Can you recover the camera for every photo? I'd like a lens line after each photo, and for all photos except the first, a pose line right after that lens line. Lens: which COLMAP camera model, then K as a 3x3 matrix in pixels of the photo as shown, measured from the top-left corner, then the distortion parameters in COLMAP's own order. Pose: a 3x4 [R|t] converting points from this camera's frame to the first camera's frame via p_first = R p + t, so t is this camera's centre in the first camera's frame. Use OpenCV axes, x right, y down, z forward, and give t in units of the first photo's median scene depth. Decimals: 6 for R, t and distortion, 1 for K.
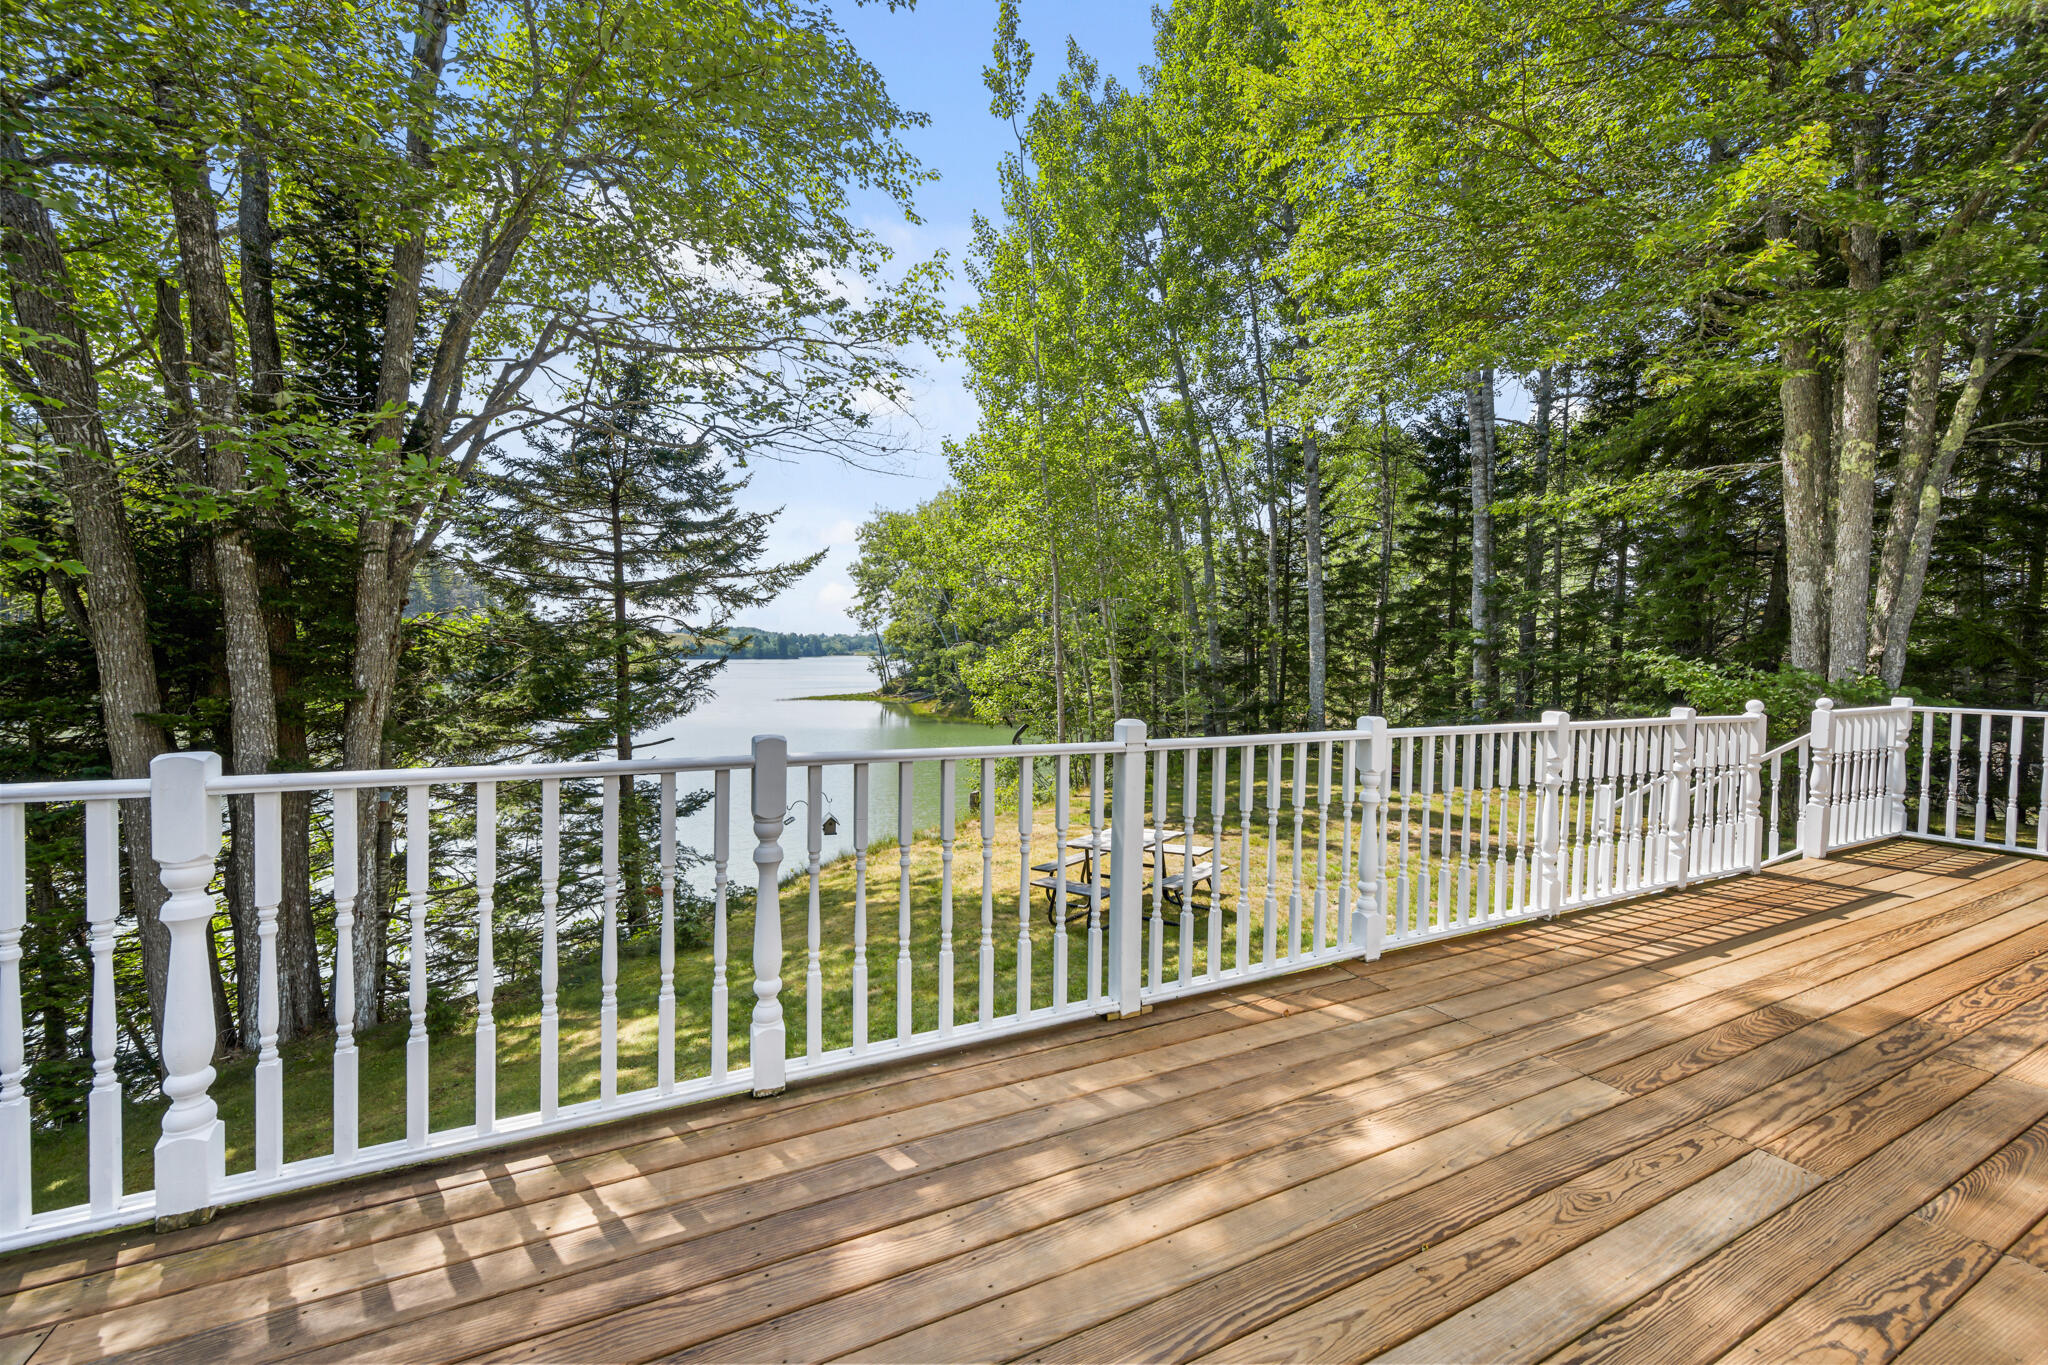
lens RADIAL K [[814.7, 0, 1025.1], [0, 814.7, 679.1], [0, 0, 1]] dist [-0.000500, -0.000029]
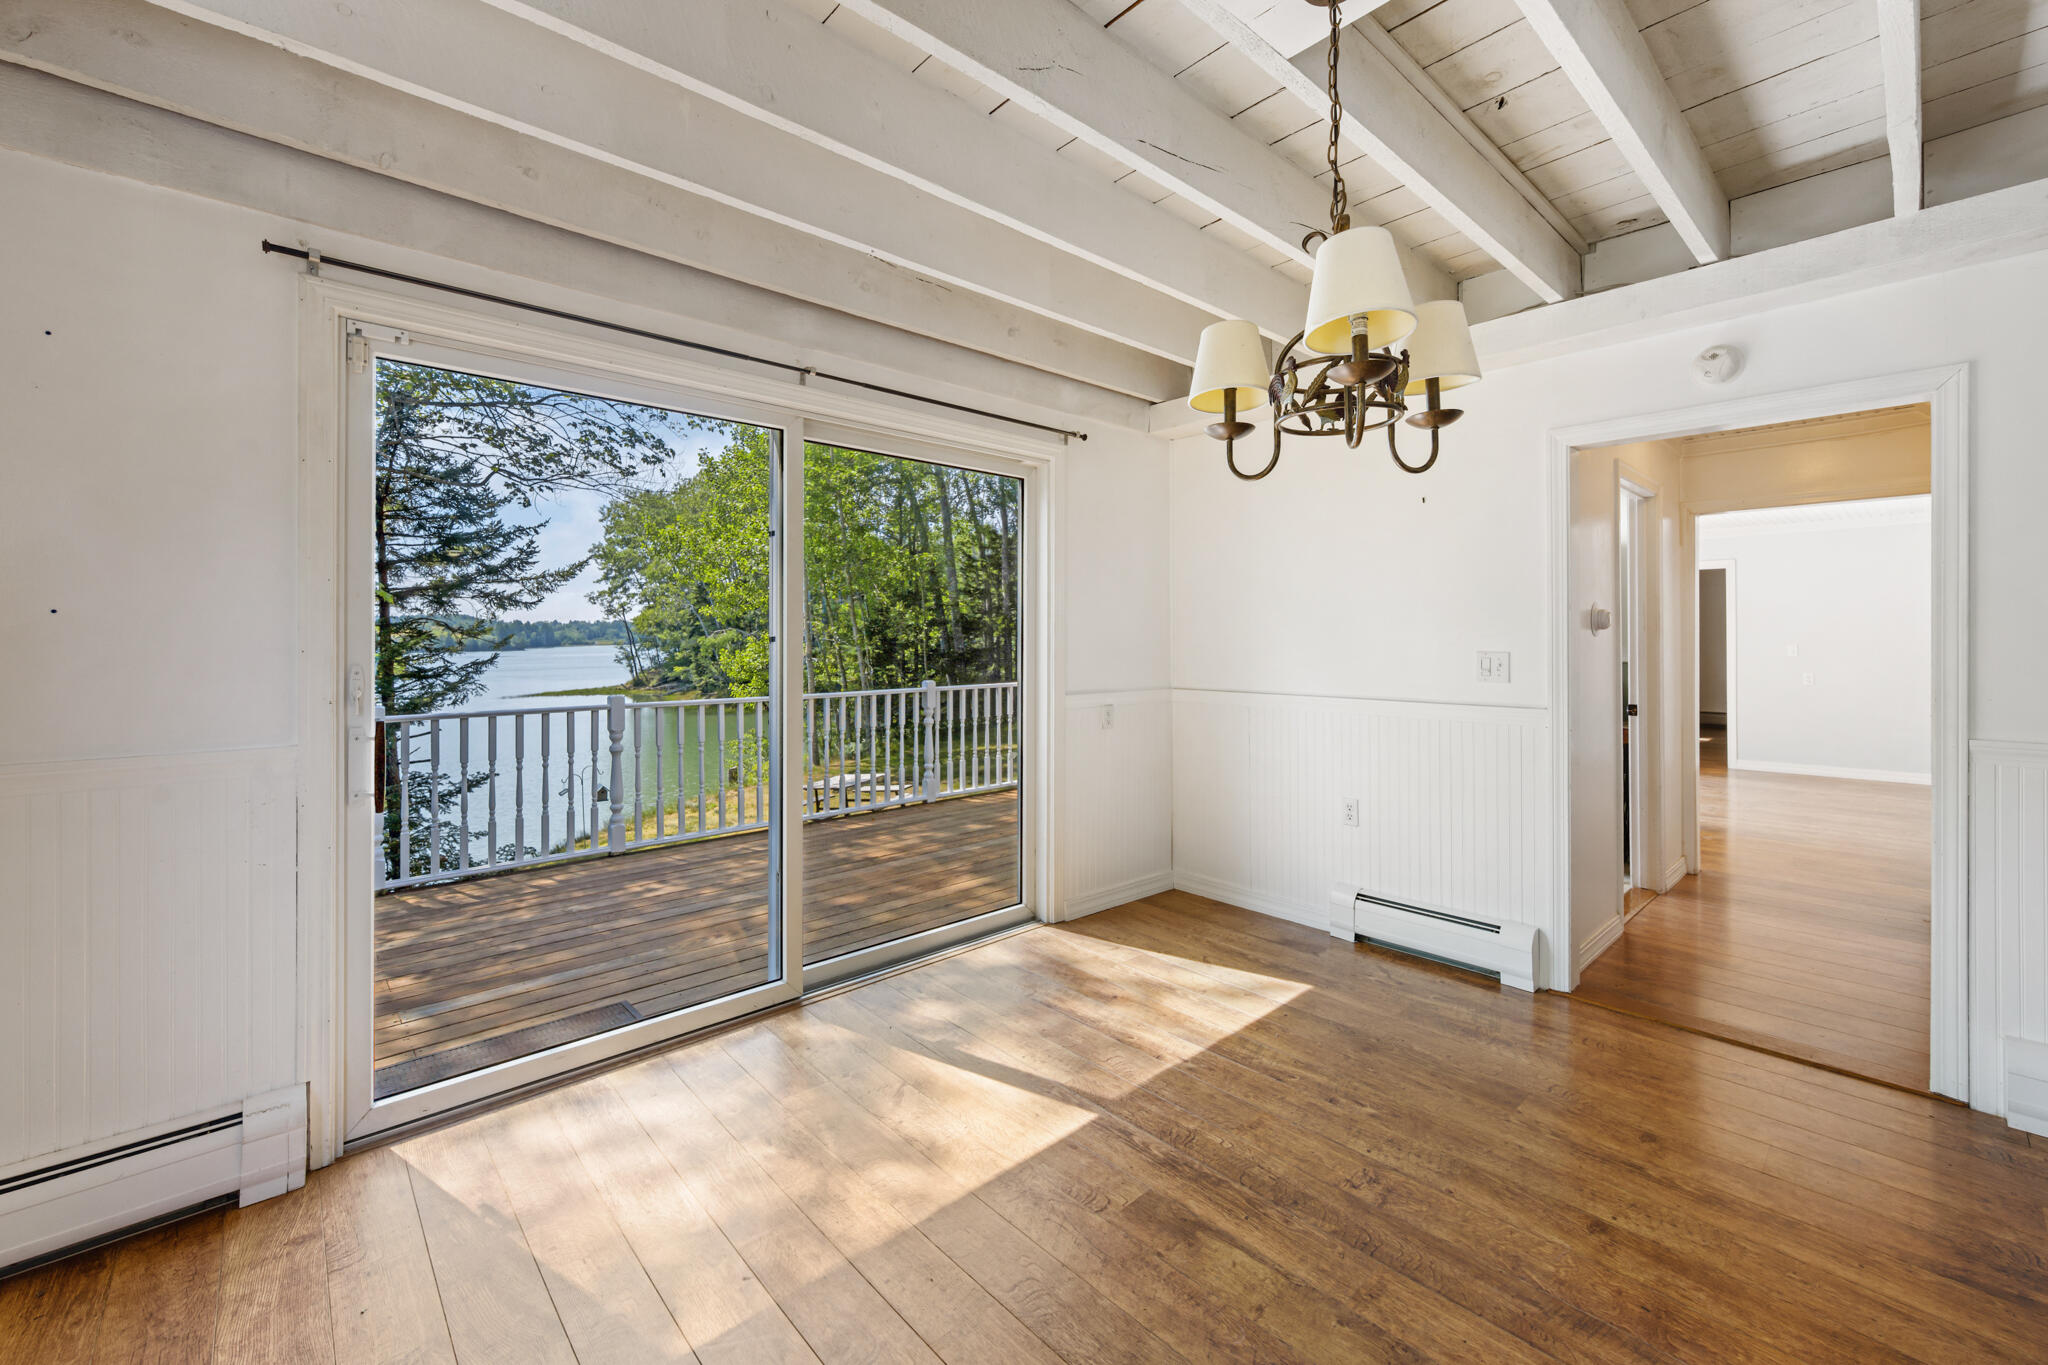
lens RADIAL K [[814.7, 0, 1016.5], [0, 814.7, 639.6], [0, 0, 1]] dist [-0.000500, -0.000029]
pose [[0.964199, -0.019616, 0.264452, 0.028947], [0.027216, 0.999314, -0.025106, 0.000545], [-0.263778, 0.031405, 0.964072, -0.258785]]
